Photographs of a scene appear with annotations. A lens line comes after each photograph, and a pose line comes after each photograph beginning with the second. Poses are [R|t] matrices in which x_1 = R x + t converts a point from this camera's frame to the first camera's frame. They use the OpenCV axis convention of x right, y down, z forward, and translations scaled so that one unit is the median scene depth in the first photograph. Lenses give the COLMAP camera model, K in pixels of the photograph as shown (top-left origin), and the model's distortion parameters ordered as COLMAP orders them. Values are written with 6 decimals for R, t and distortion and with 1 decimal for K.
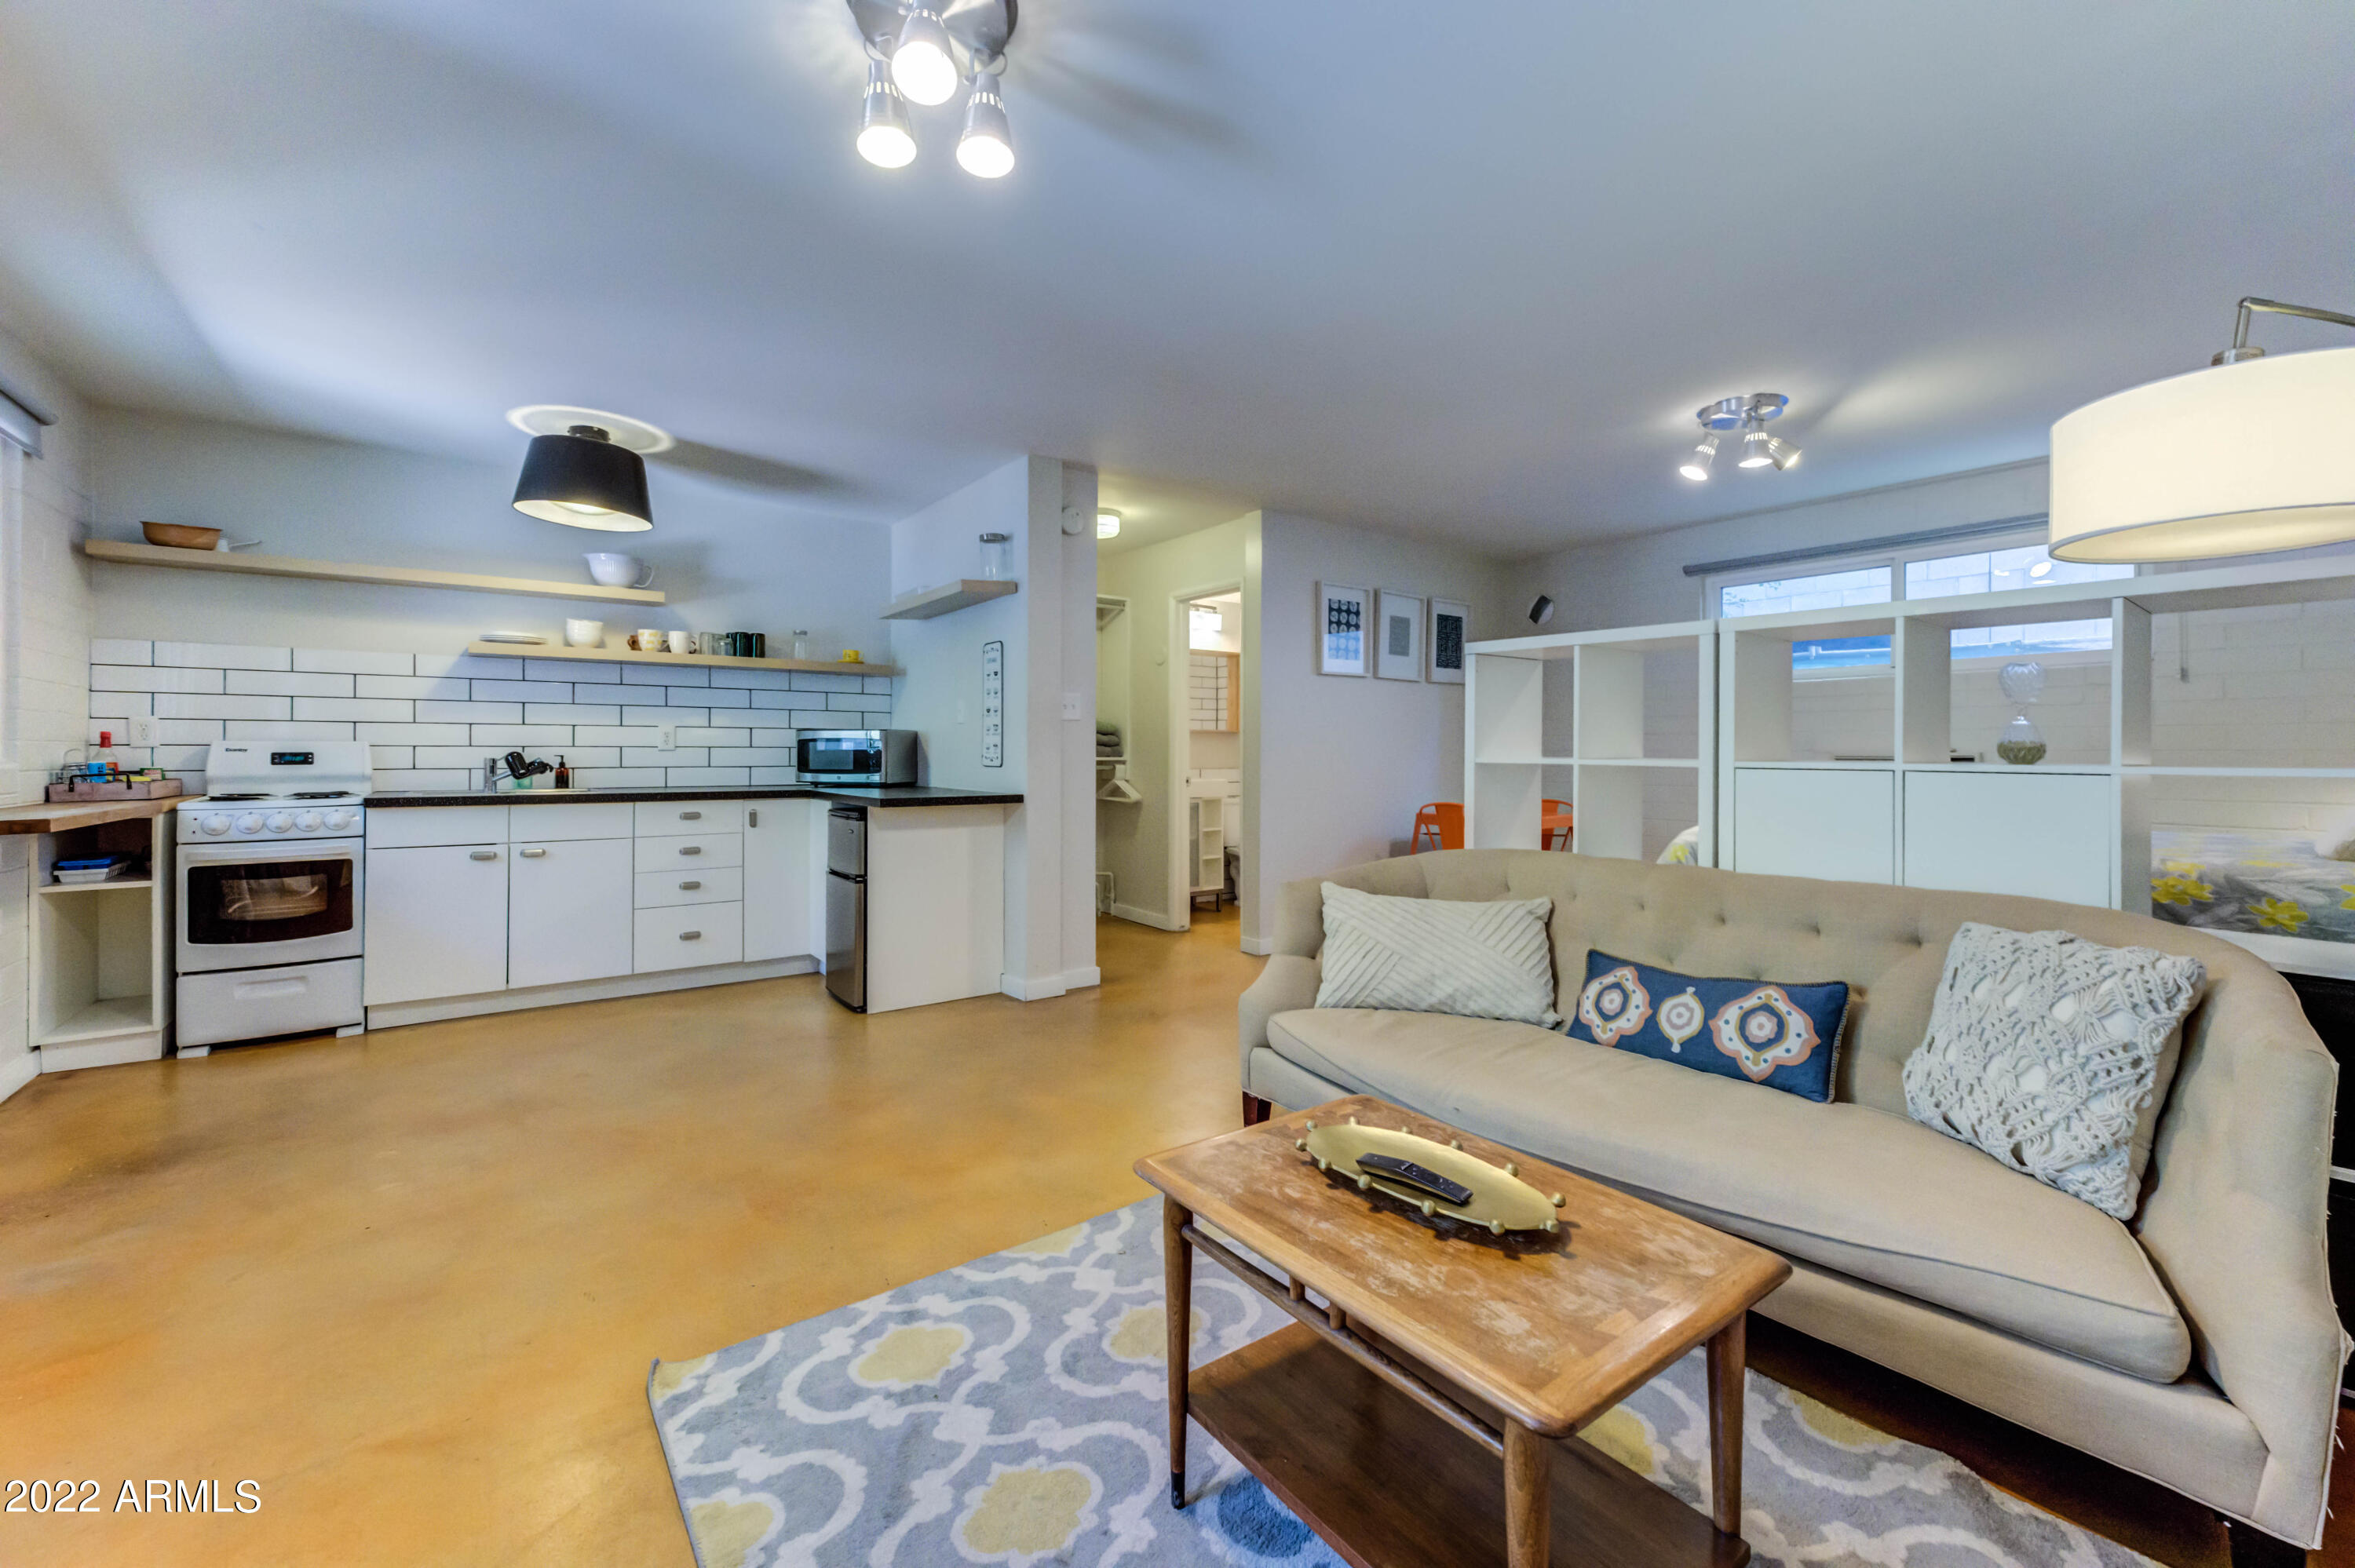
lens RADIAL K [[928.7, 0, 1180.3], [0, 928.7, 766.0], [0, 0, 1]] dist [-0.012149, 0.001580]
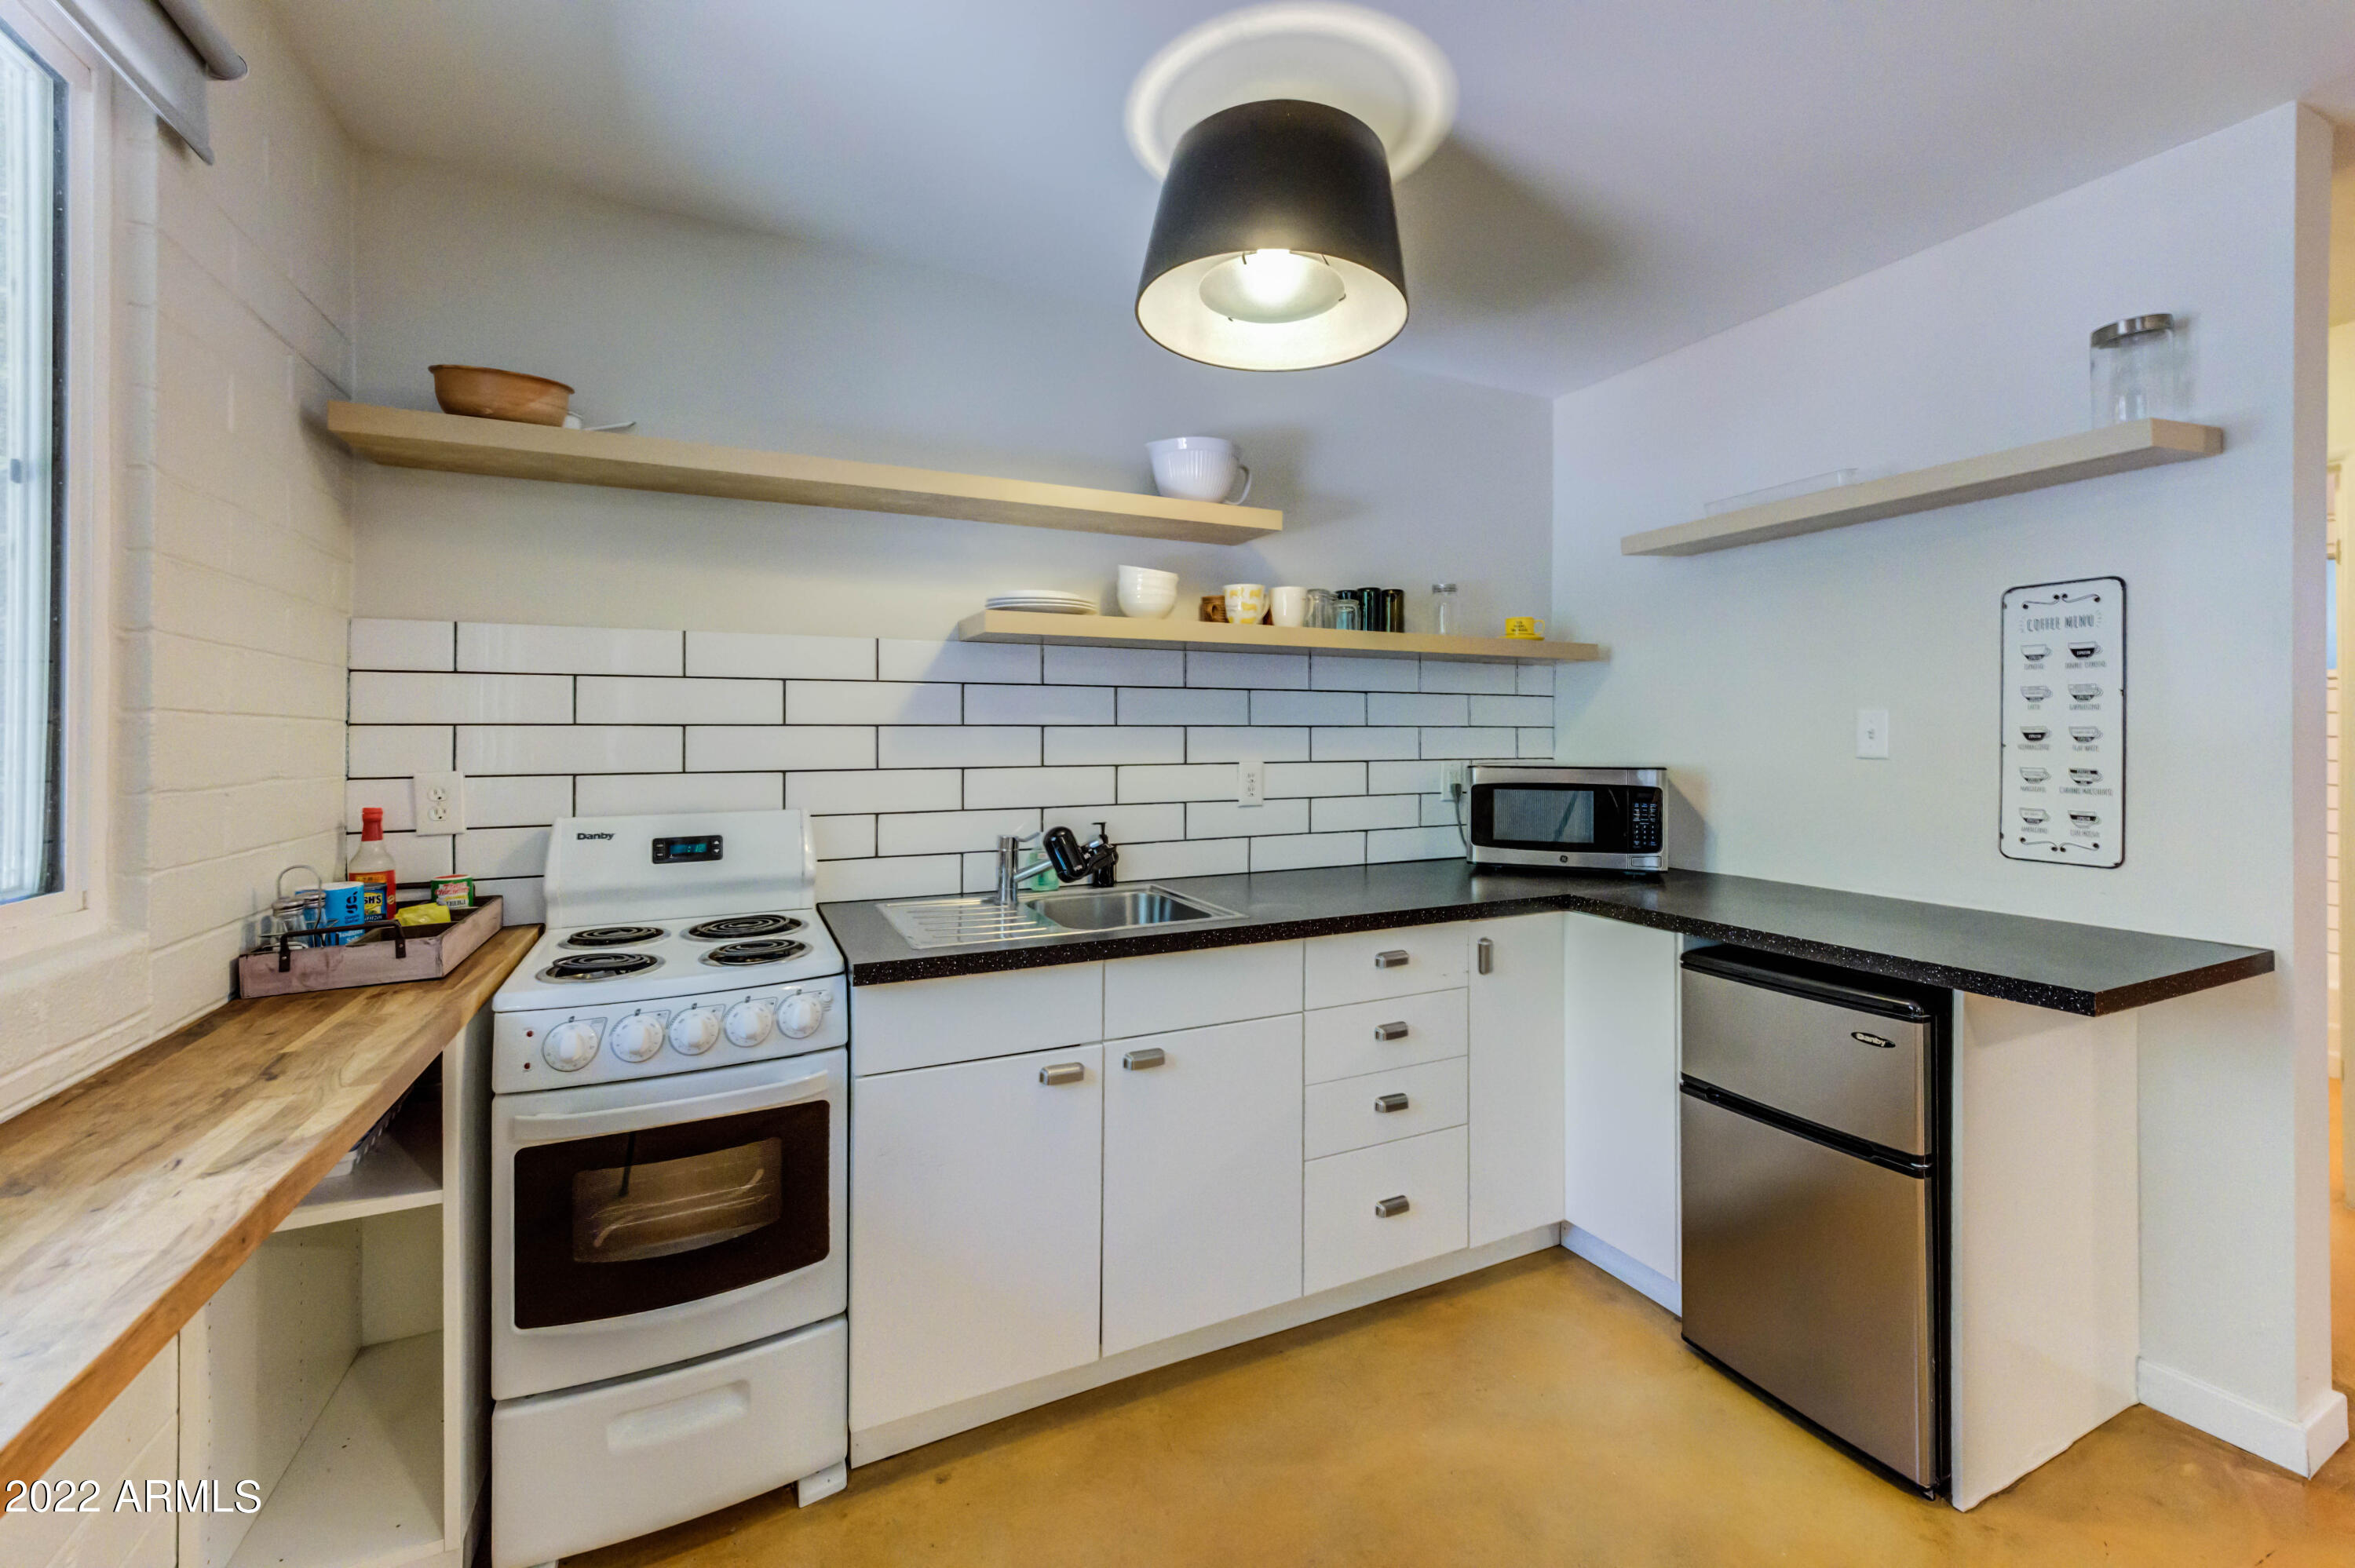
lens RADIAL K [[928.7, 0, 1167.3], [0, 928.7, 744.2], [0, 0, 1]] dist [-0.012149, 0.001580]
pose [[0.978686, -0.002992, -0.205339, -0.616127], [0.002107, 0.999988, -0.004528, -0.064062], [0.205350, 0.003999, 0.978680, 0.568187]]
